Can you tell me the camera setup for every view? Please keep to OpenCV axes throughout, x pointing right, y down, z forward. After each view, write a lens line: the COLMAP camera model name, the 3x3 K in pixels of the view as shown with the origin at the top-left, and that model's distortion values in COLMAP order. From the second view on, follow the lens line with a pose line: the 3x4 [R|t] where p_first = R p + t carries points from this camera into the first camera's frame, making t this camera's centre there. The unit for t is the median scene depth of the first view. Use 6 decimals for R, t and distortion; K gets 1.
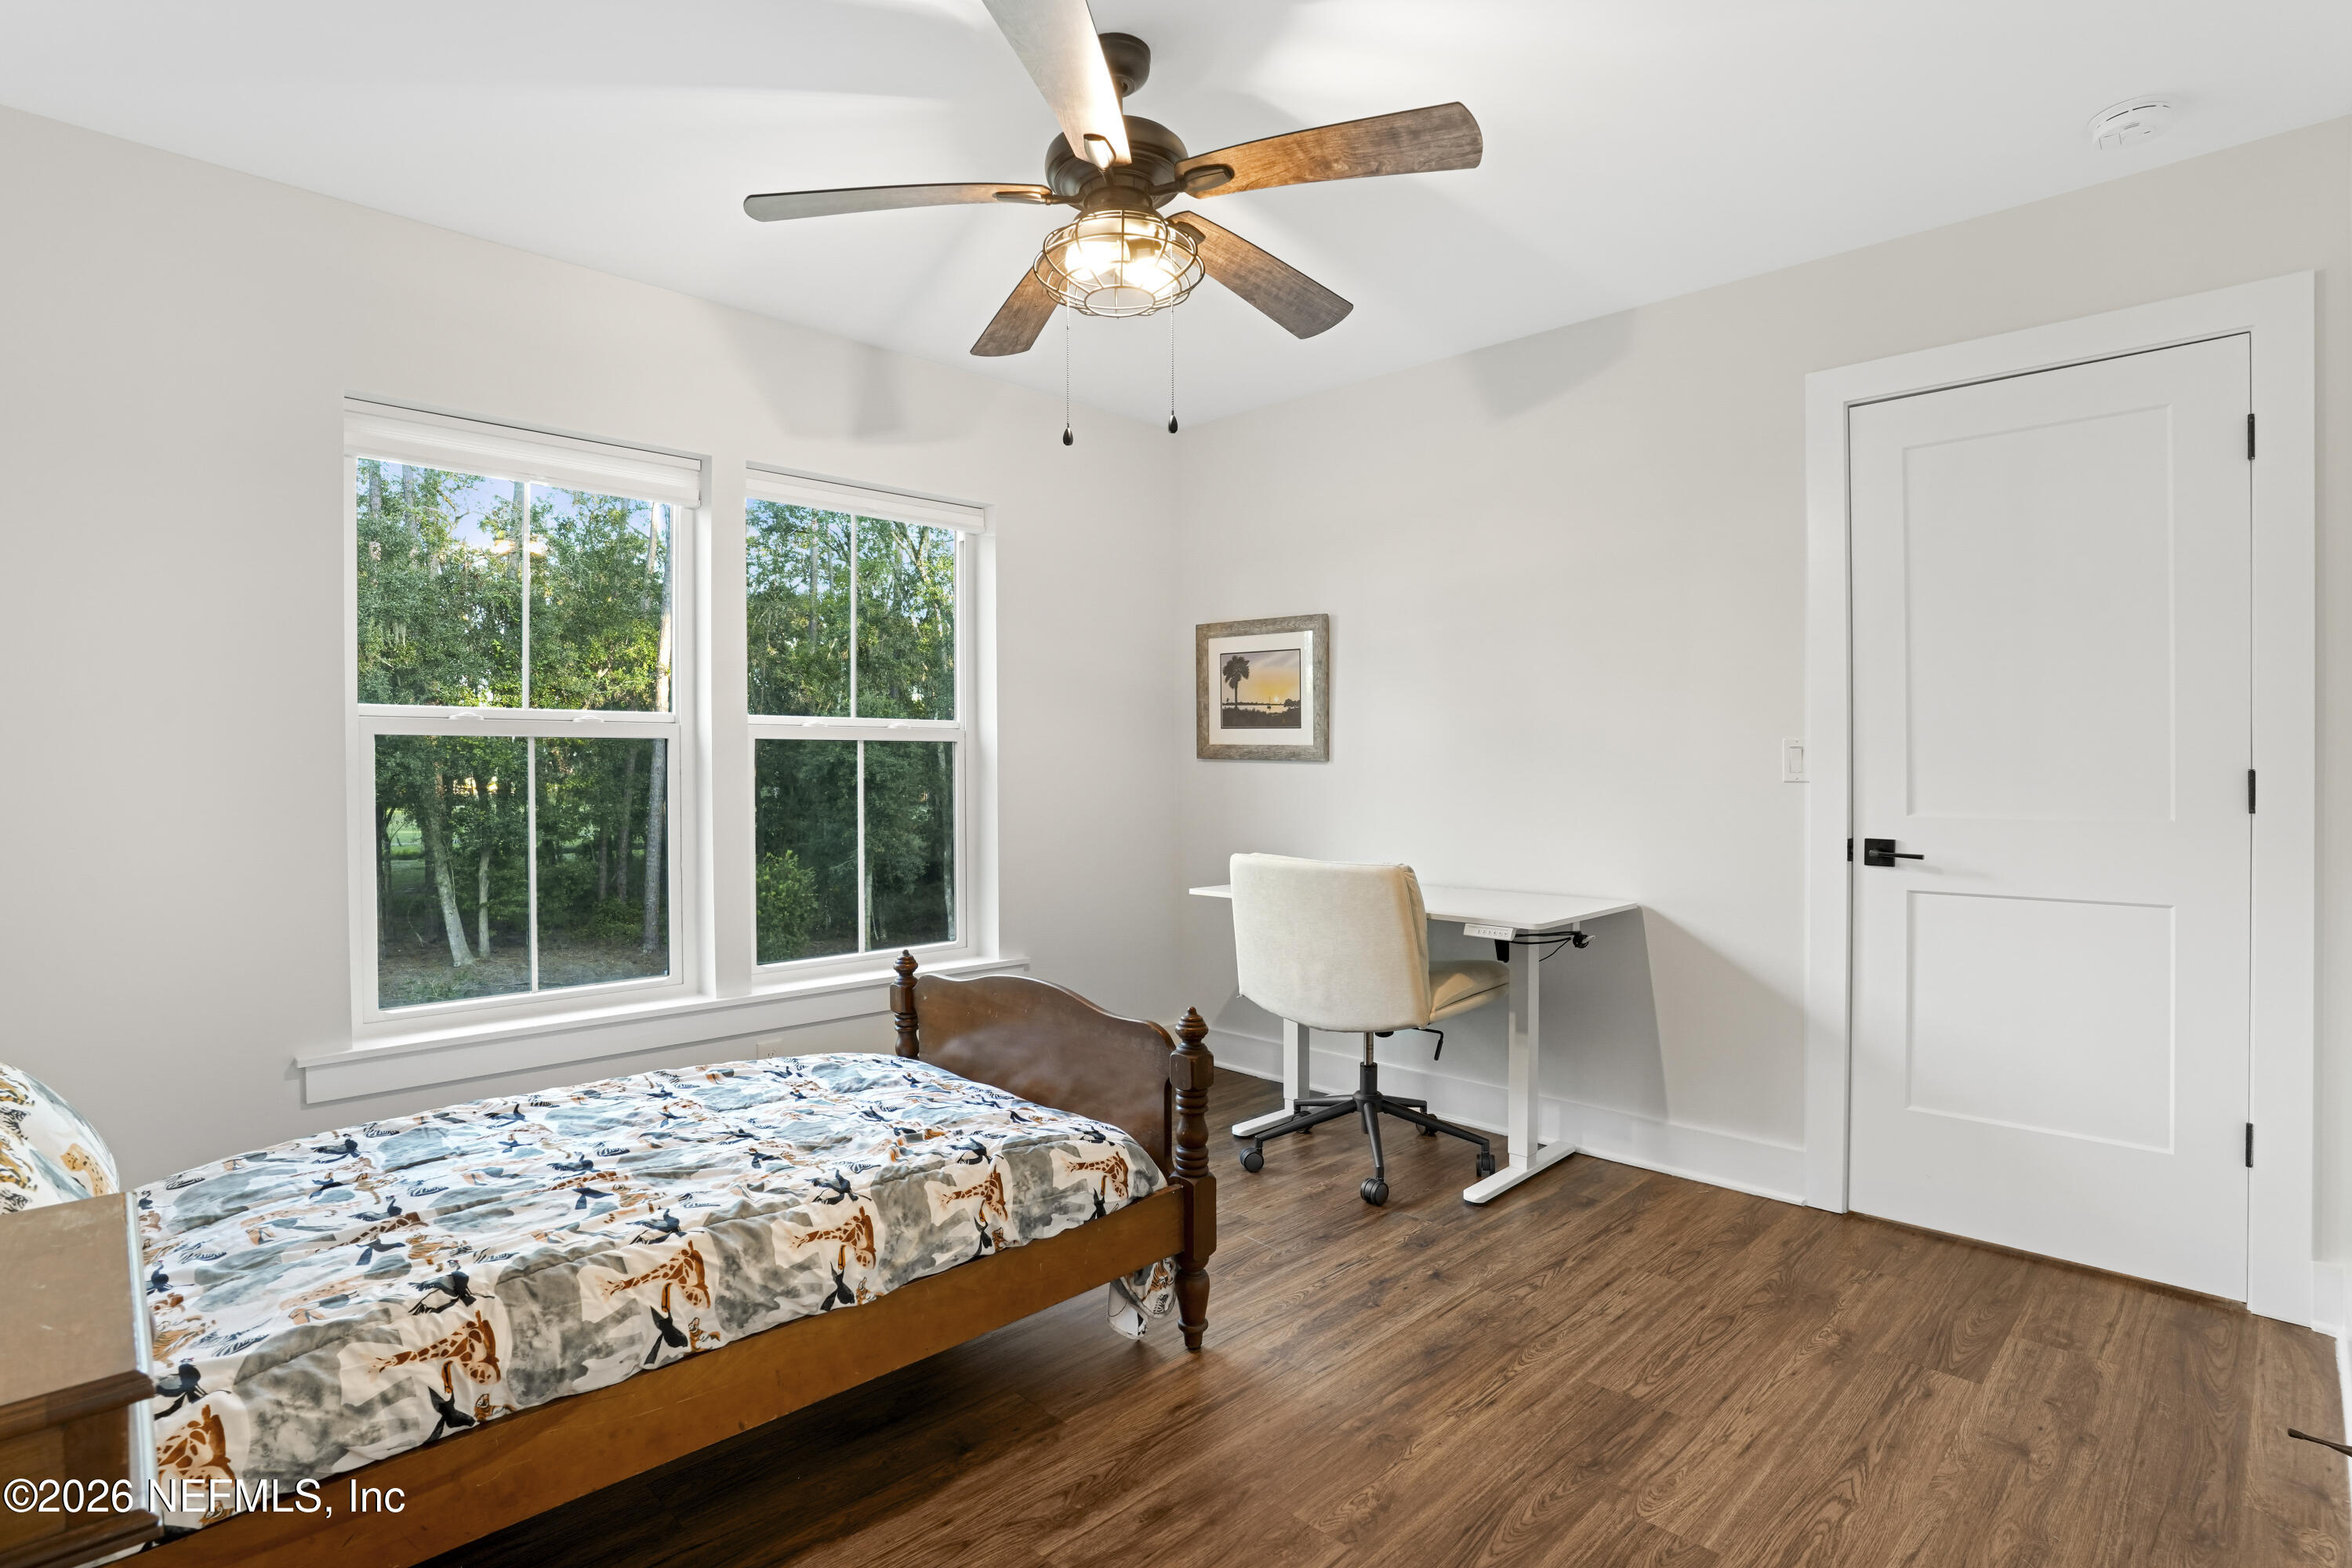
lens RADIAL K [[1207.5, 0, 1175.3], [0, 1207.5, 771.5], [0, 0, 1]] dist [-0.090034, 0.067307]
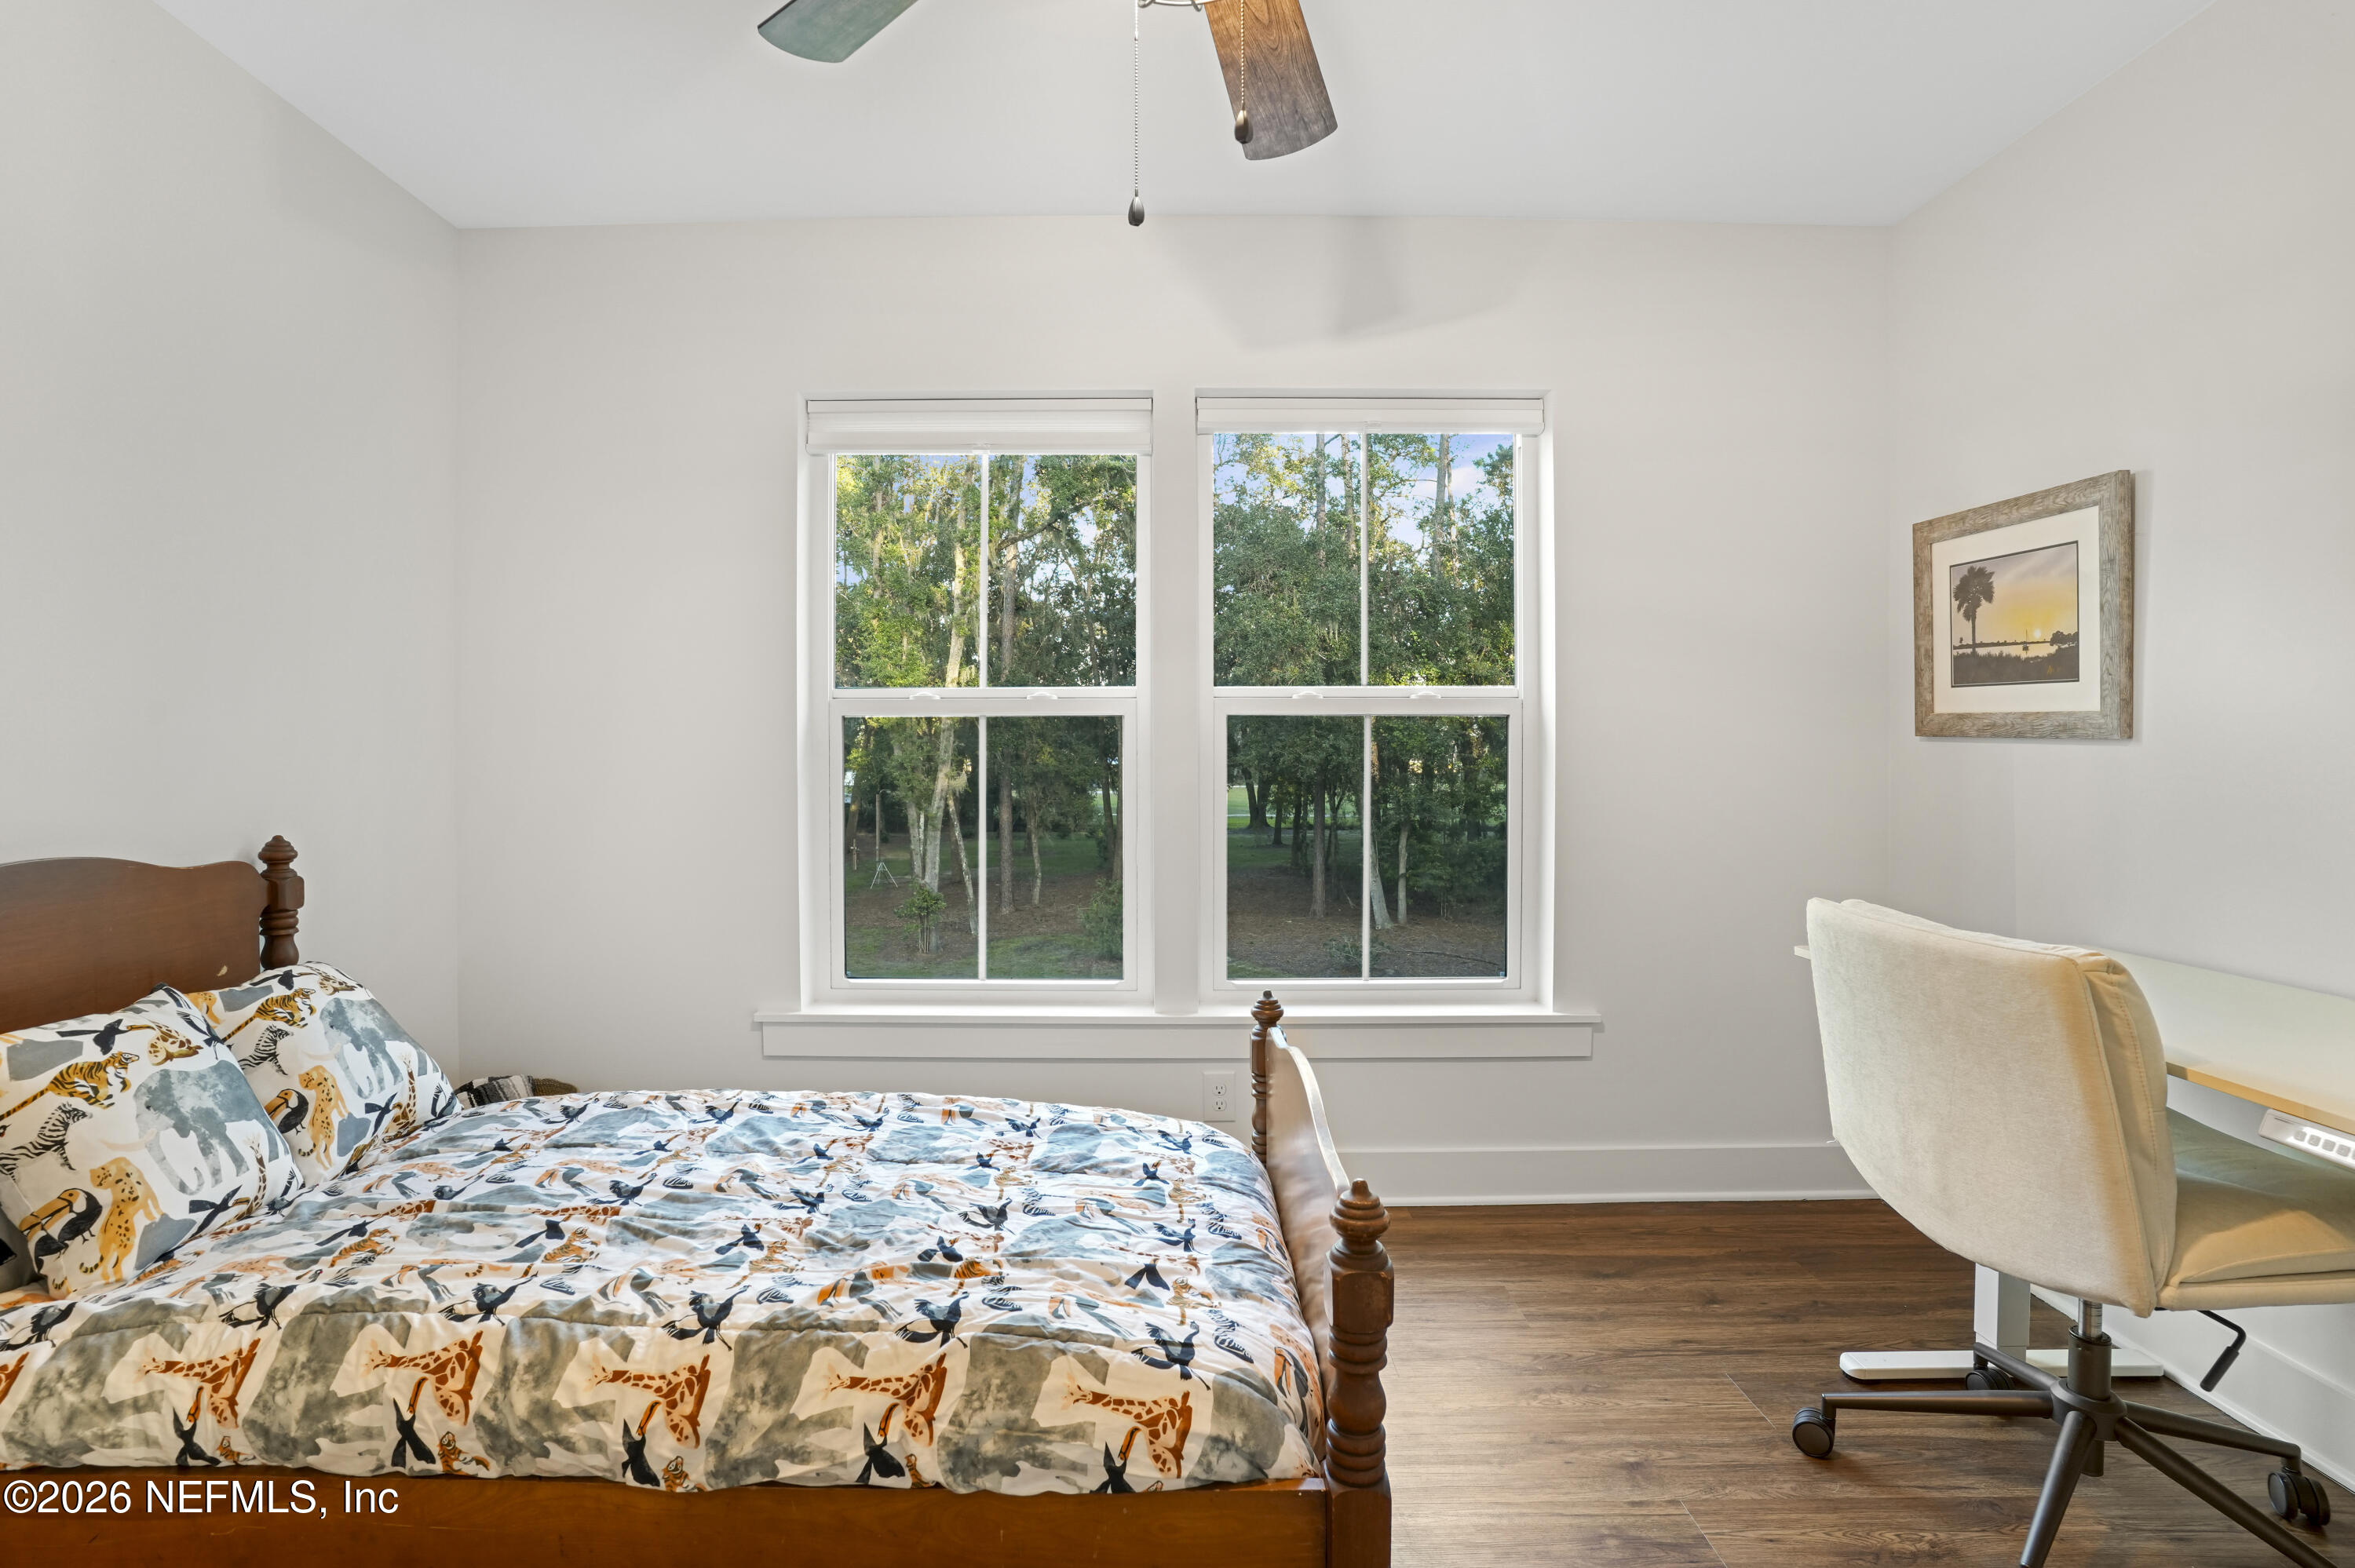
lens RADIAL K [[1192.4, 0, 1187.0], [0, 1192.4, 757.6], [0, 0, 1]] dist [-0.075704, 0.037237]
pose [[0.697961, 0.007114, -0.716101, 0.373483], [-0.004375, 0.999974, 0.005669, -0.002652], [0.716123, -0.000824, 0.697974, 0.602608]]
